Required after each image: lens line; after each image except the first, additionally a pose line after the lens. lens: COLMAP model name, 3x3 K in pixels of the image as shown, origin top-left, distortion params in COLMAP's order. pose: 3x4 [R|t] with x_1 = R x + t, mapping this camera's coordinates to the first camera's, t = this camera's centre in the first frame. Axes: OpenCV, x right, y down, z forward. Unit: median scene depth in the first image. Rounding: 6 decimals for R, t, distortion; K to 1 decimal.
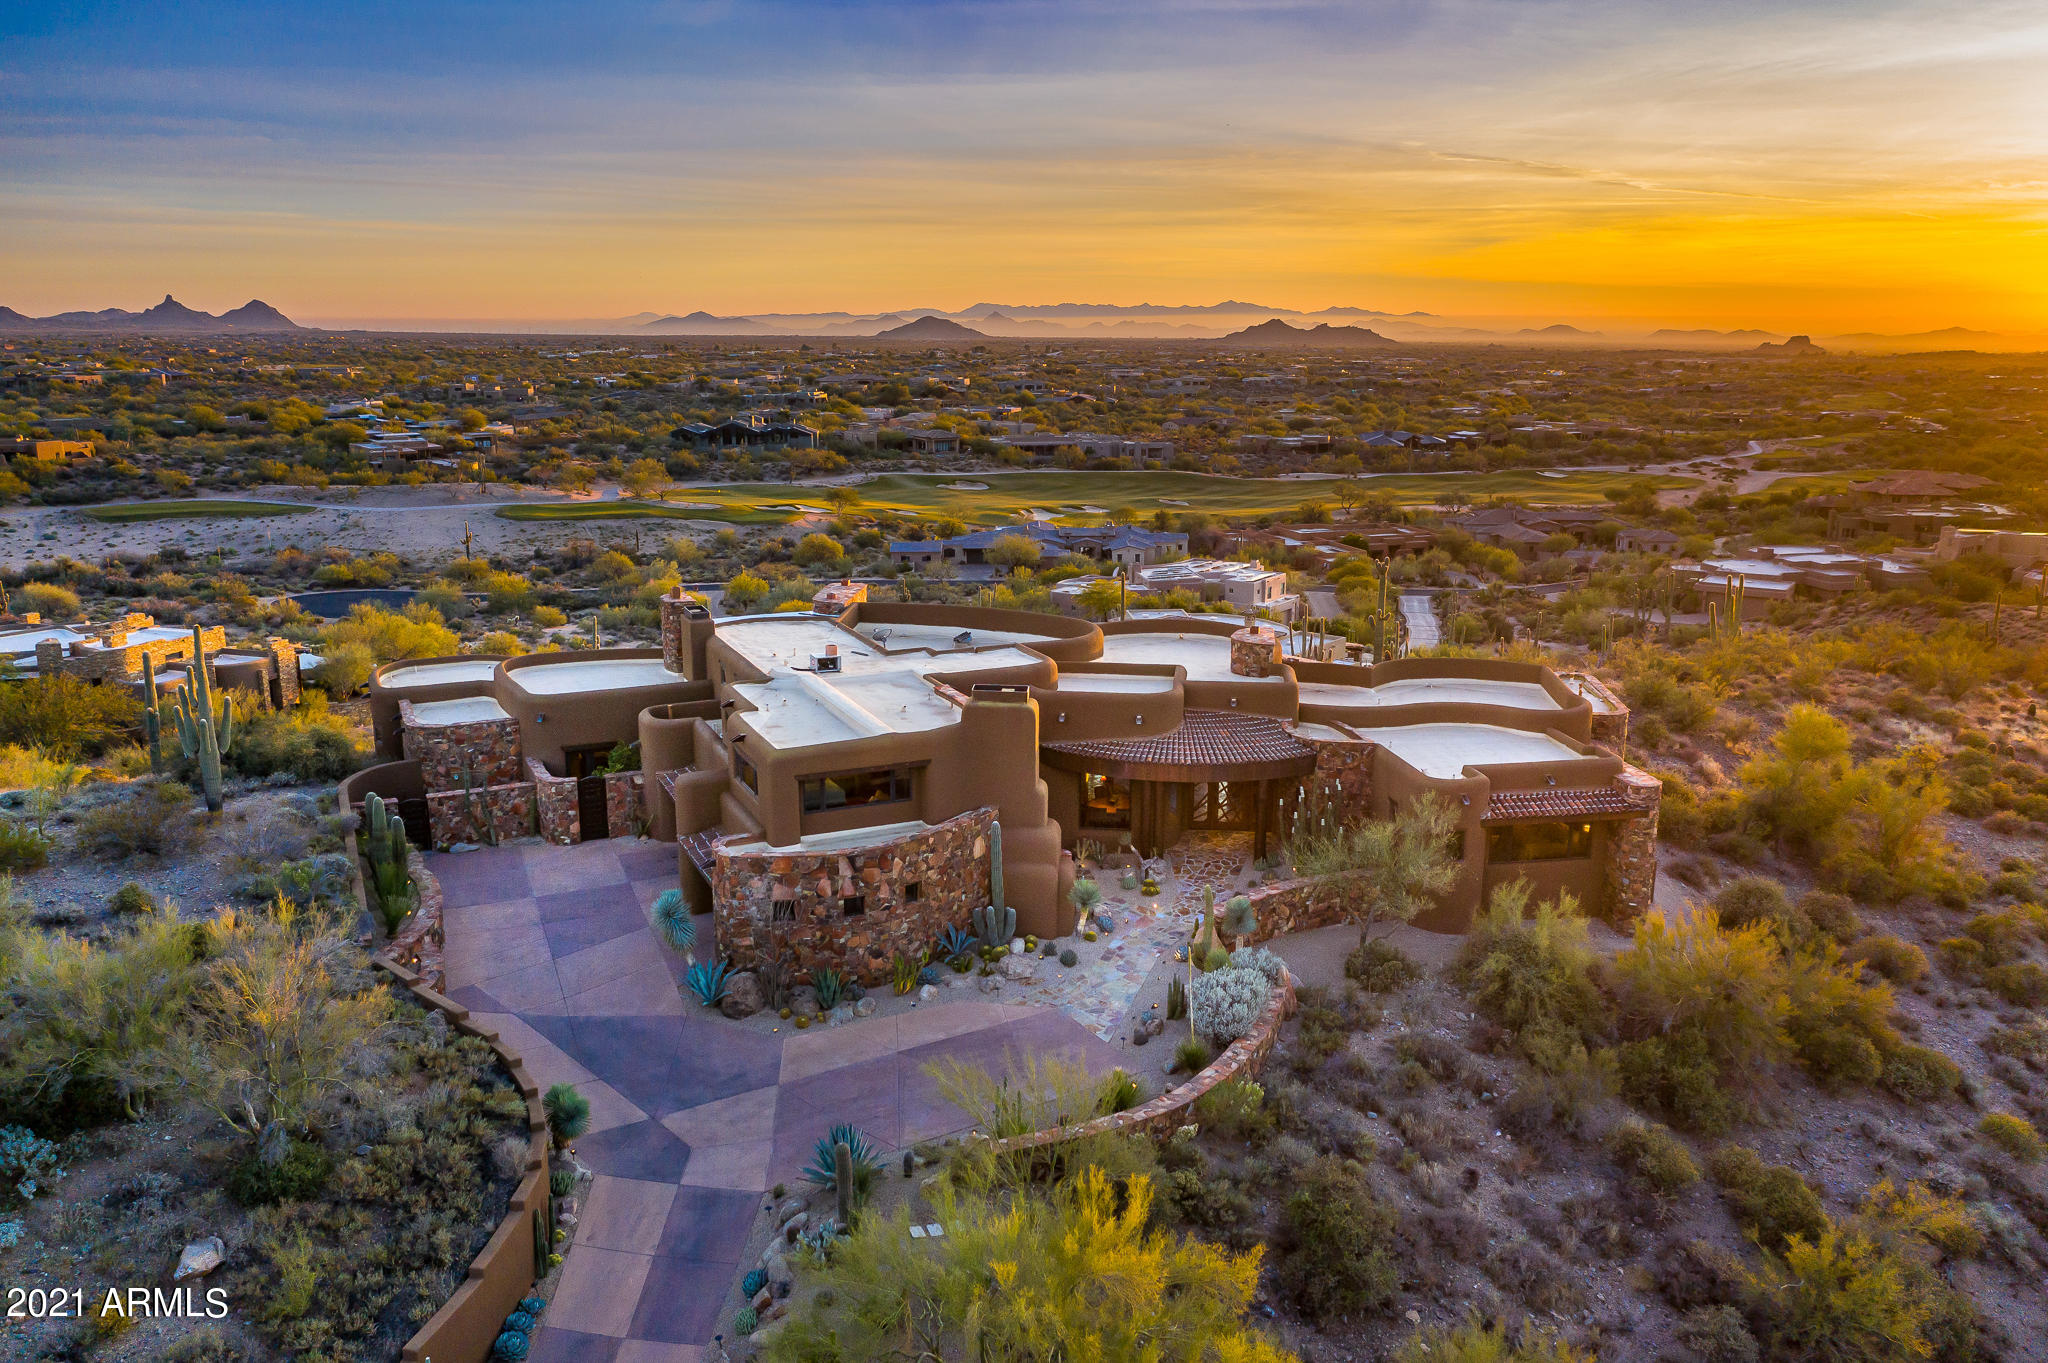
lens RADIAL K [[1505.9, 0, 992.2], [0, 1505.9, 742.3], [0, 0, 1]] dist [-0.026520, 0.047812]
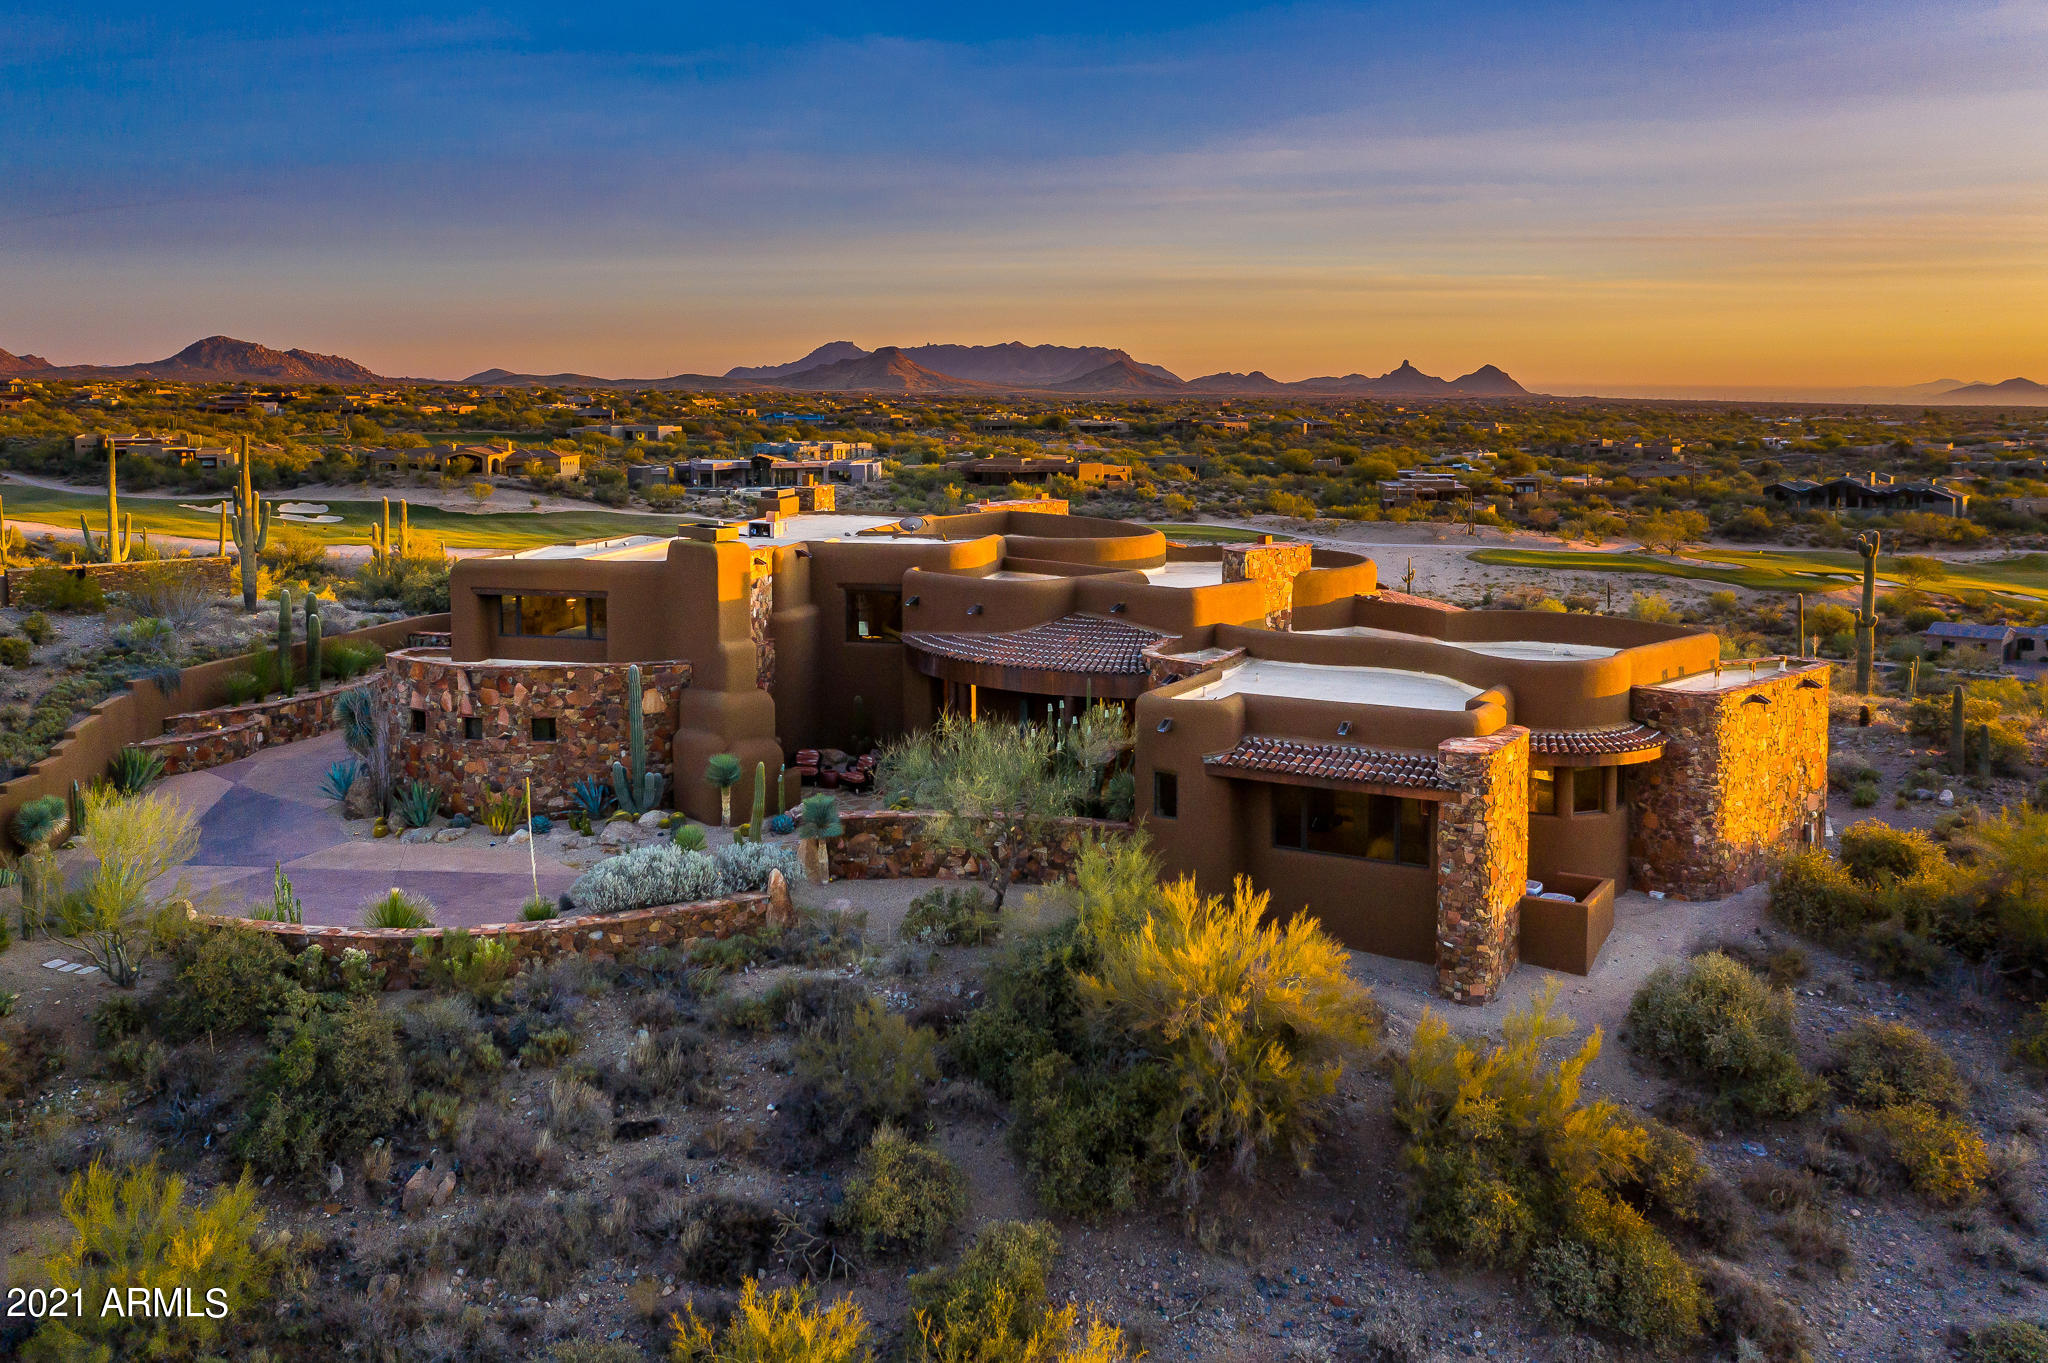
lens RADIAL K [[1757.2, 0, 1025.5], [0, 1757.2, 575.4], [0, 0, 1]] dist [-0.032334, 0.075793]
pose [[0.790610, 0.071625, -0.608116, 0.734892], [-0.167222, 0.980639, -0.101903, 0.061900], [0.589044, 0.182256, 0.787280, 0.293725]]
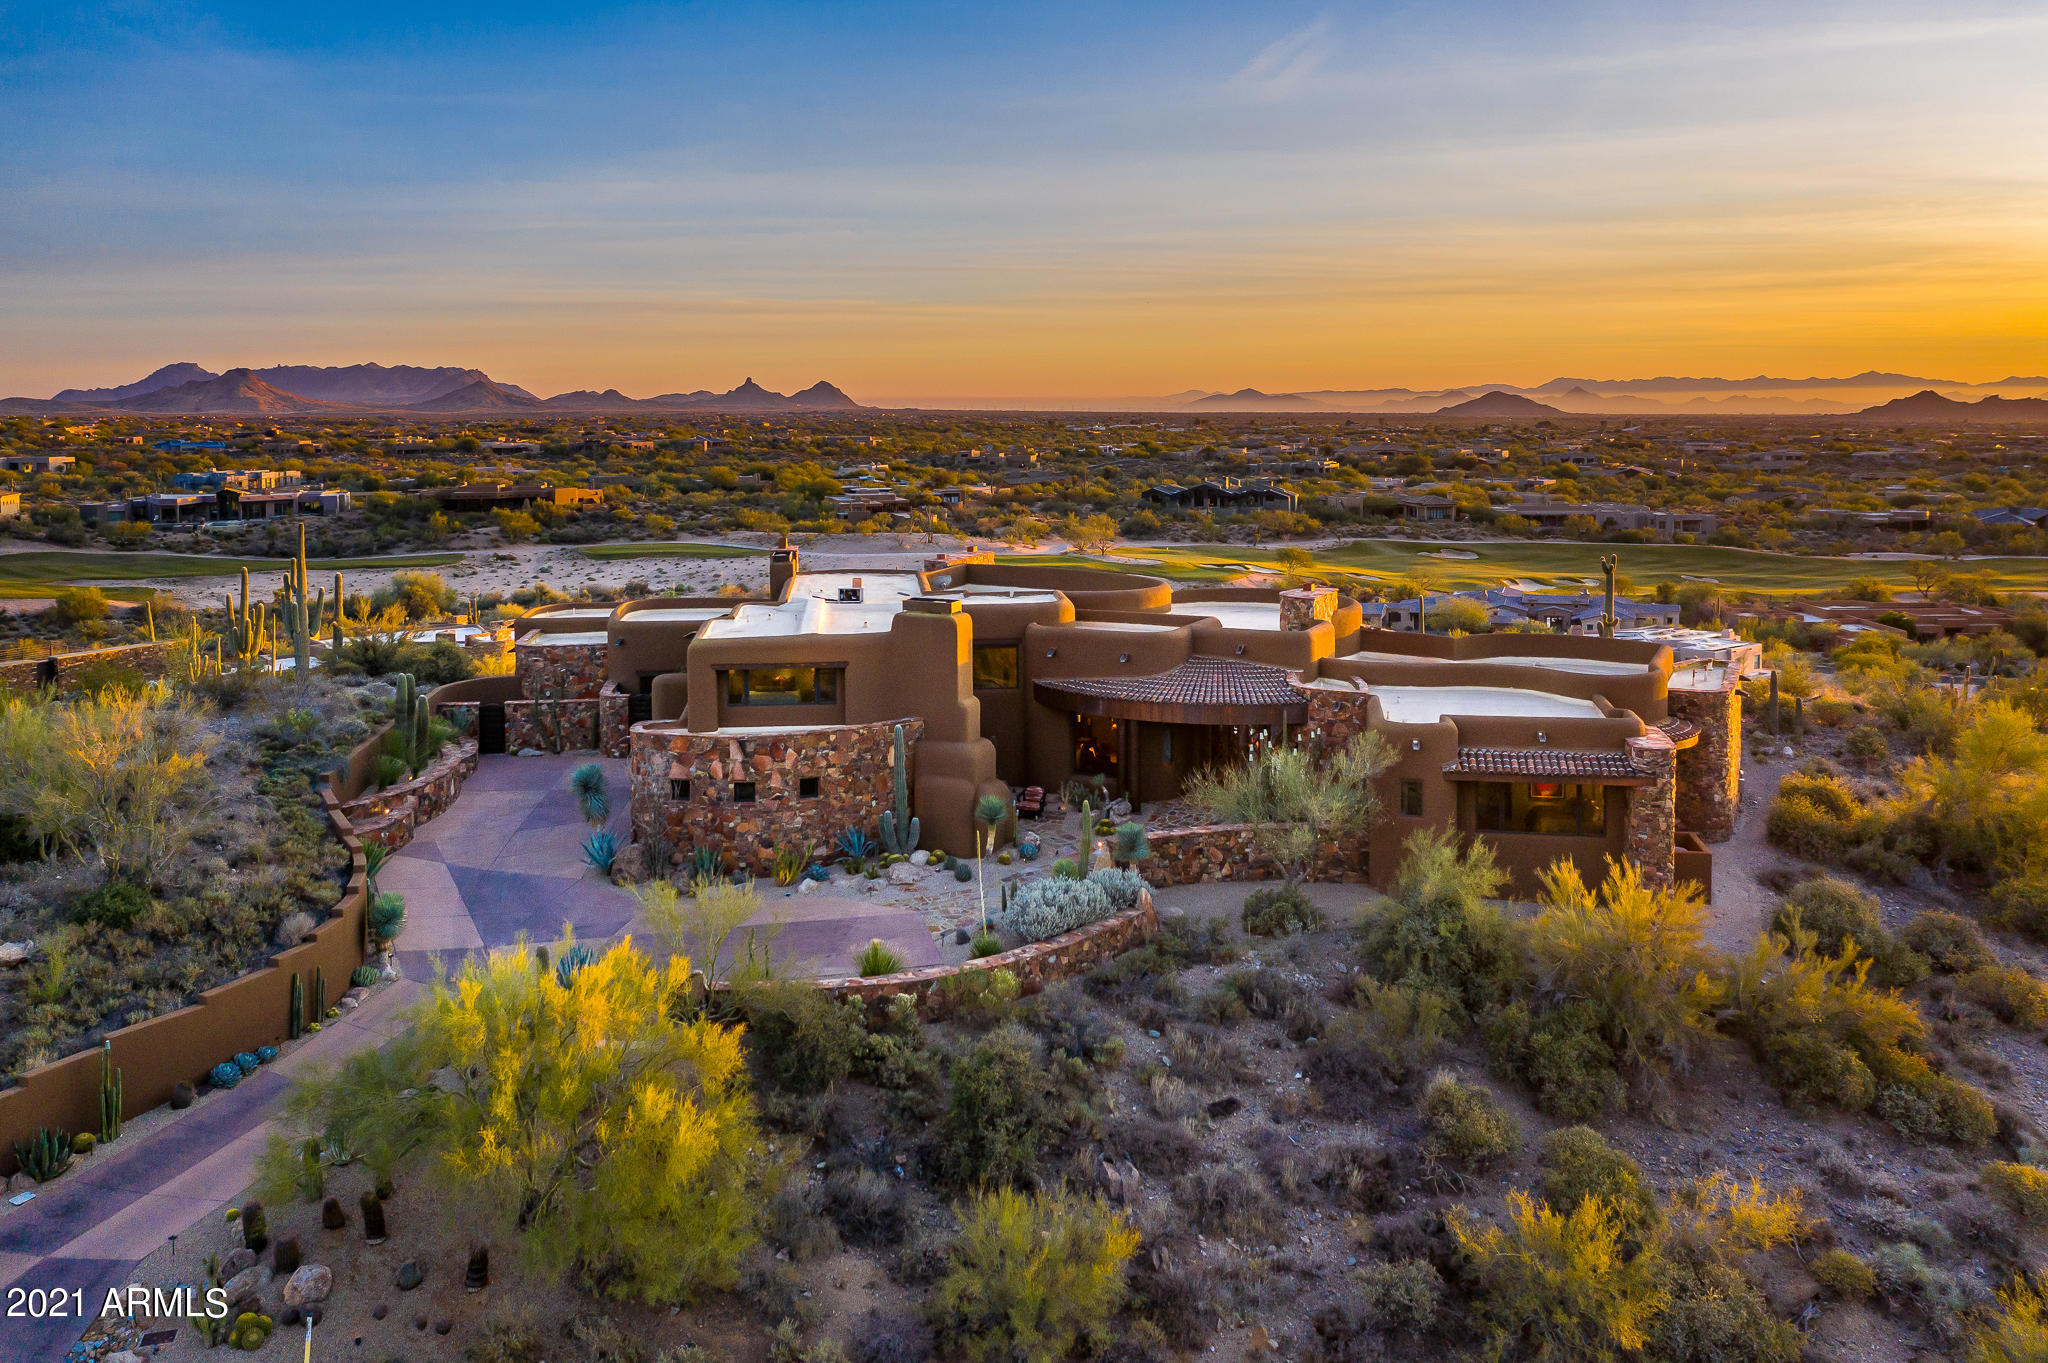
lens RADIAL K [[1632.5, 0, 958.9], [0, 1632.5, 535.9], [0, 0, 1]] dist [-0.024246, 0.034207]
pose [[0.942082, 0.022763, -0.334608, 0.369625], [-0.083819, 0.982013, -0.169186, 0.100549], [0.324738, 0.187434, 0.927046, -0.020289]]
